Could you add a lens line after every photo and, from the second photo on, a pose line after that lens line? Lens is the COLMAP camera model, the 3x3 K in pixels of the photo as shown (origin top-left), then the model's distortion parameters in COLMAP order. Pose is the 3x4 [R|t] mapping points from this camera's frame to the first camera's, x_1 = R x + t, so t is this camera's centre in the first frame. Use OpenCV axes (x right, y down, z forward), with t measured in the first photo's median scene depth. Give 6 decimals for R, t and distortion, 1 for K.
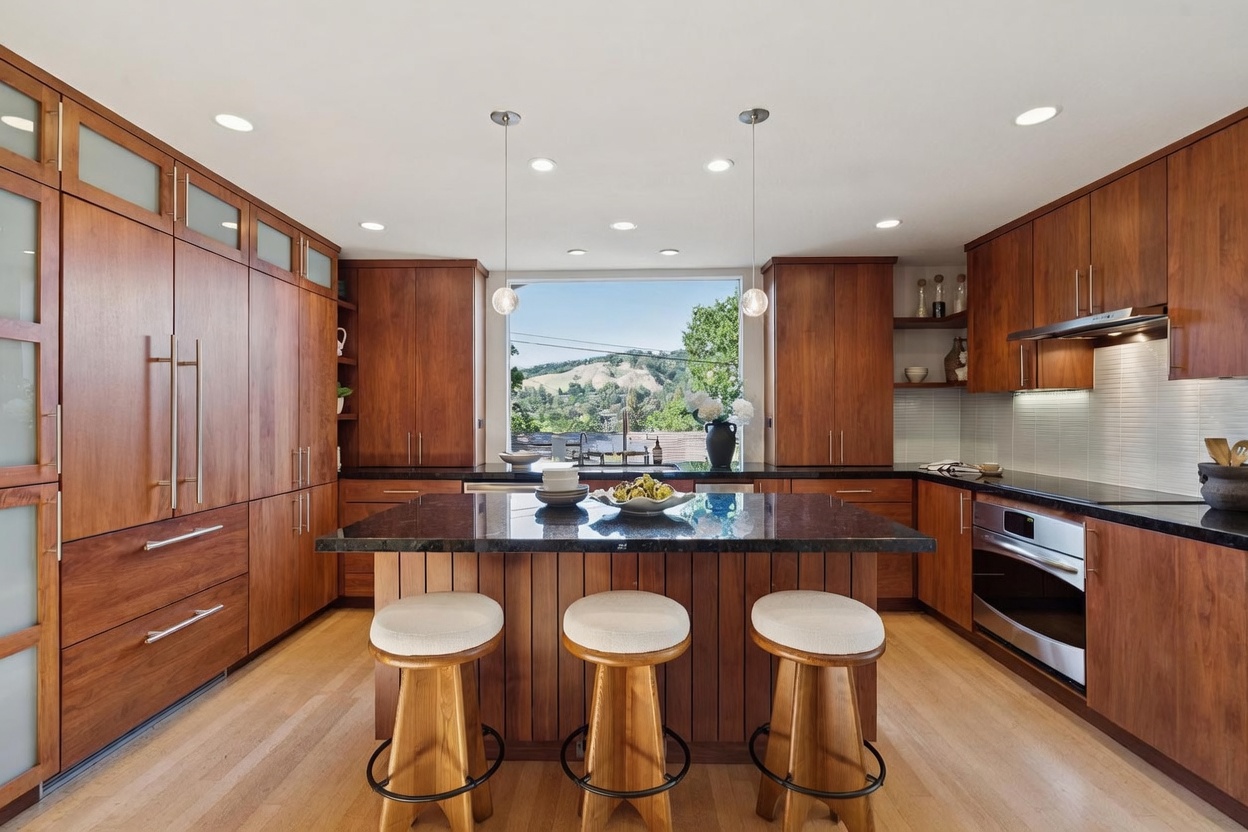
lens RADIAL K [[575.3, 0, 615.2], [0, 575.3, 411.7], [0, 0, 1]] dist [-0.000171, 0.000277]
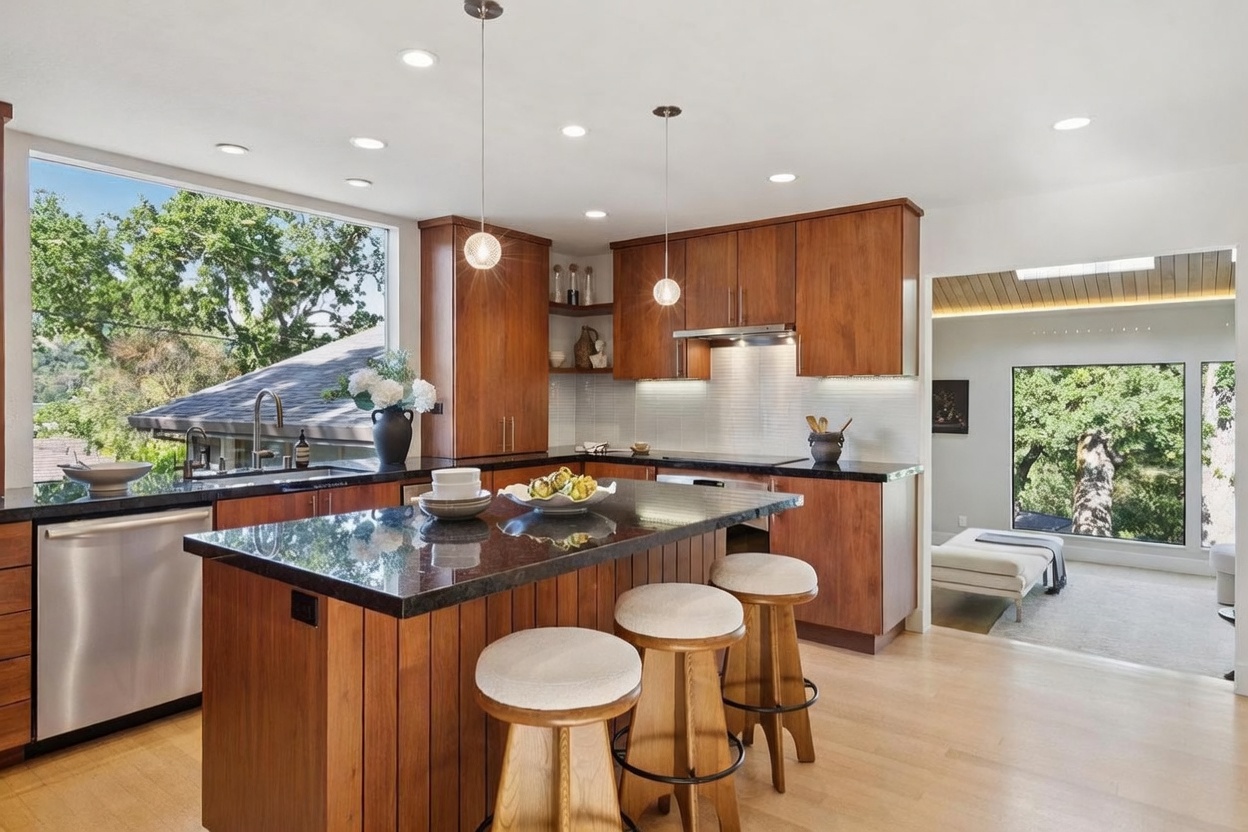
lens RADIAL K [[735.0, 0, 625.1], [0, 735.0, 403.3], [0, 0, 1]] dist [-0.004596, 0.000254]
pose [[0.592490, -0.005358, 0.805560, -0.532715], [-0.007415, 0.999899, 0.012105, -0.004780], [-0.805544, -0.013145, 0.592391, 0.170299]]
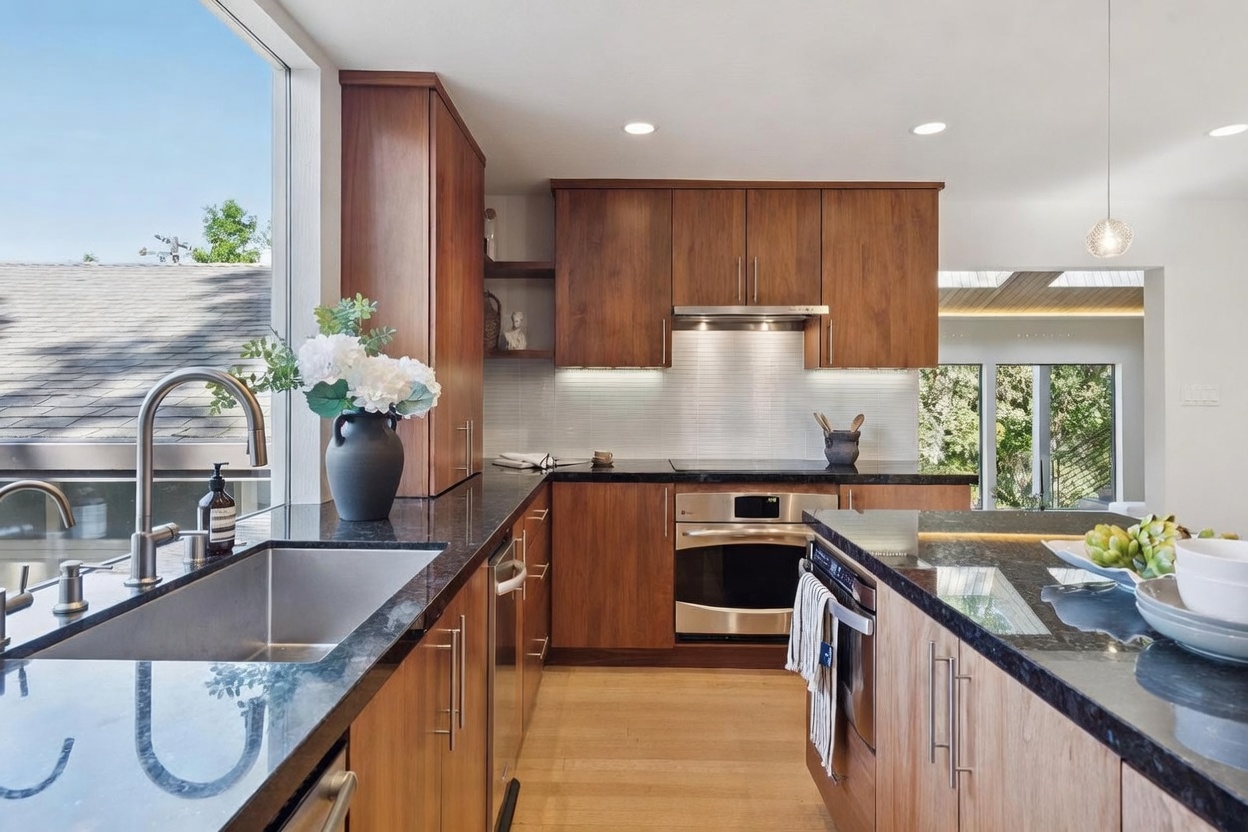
lens RADIAL K [[684.8, 0, 619.6], [0, 684.8, 388.6], [0, 0, 1]] dist [0.001663, 0.000253]
pose [[-0.011588, 0.006587, 0.999911, -0.362959], [-0.009841, 0.999929, -0.006701, 0.003596], [-0.999884, -0.009918, -0.011523, 0.994447]]
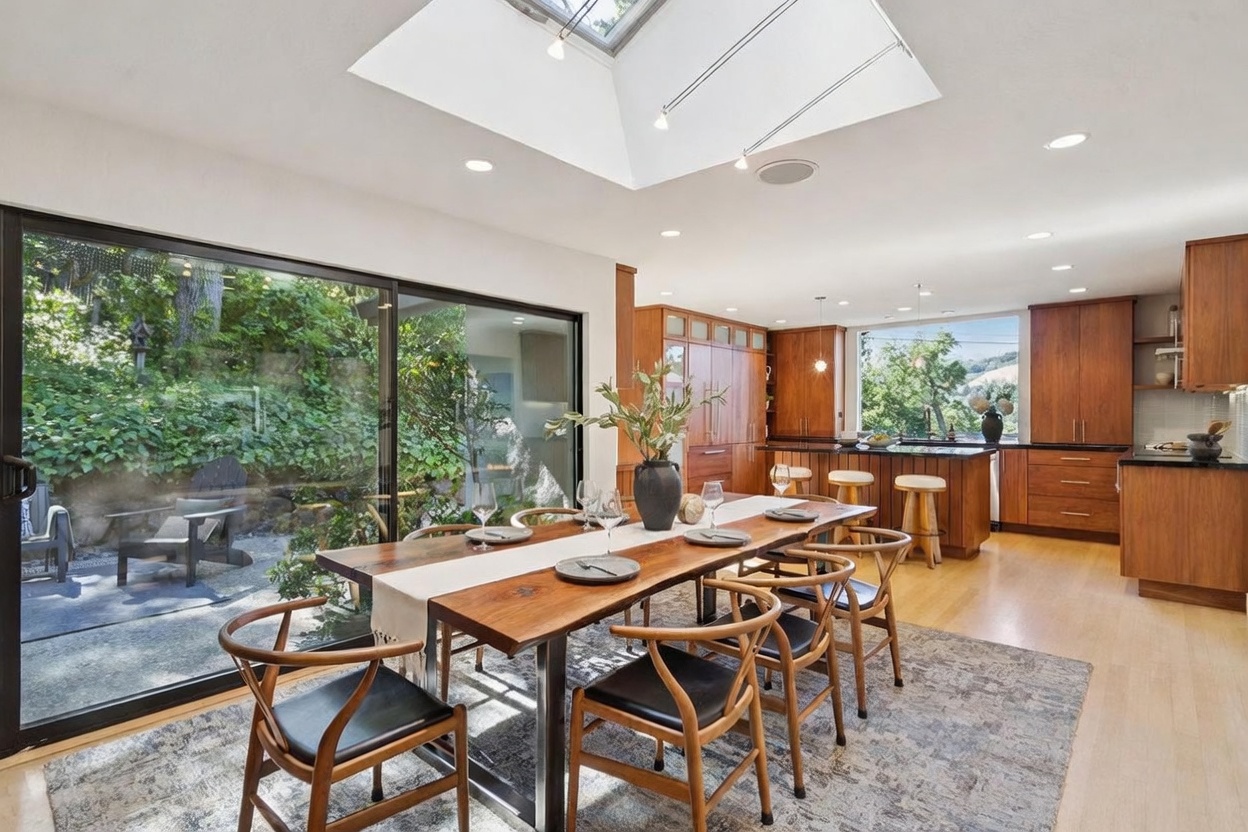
lens RADIAL K [[575.3, 0, 615.2], [0, 575.3, 411.7], [0, 0, 1]] dist [-0.000171, 0.000277]
pose [[0.755861, 0.000583, -0.654732, 0.524242], [-0.002633, 0.999994, -0.002149, 0.022577], [0.654727, 0.003348, 0.755858, -1.044509]]
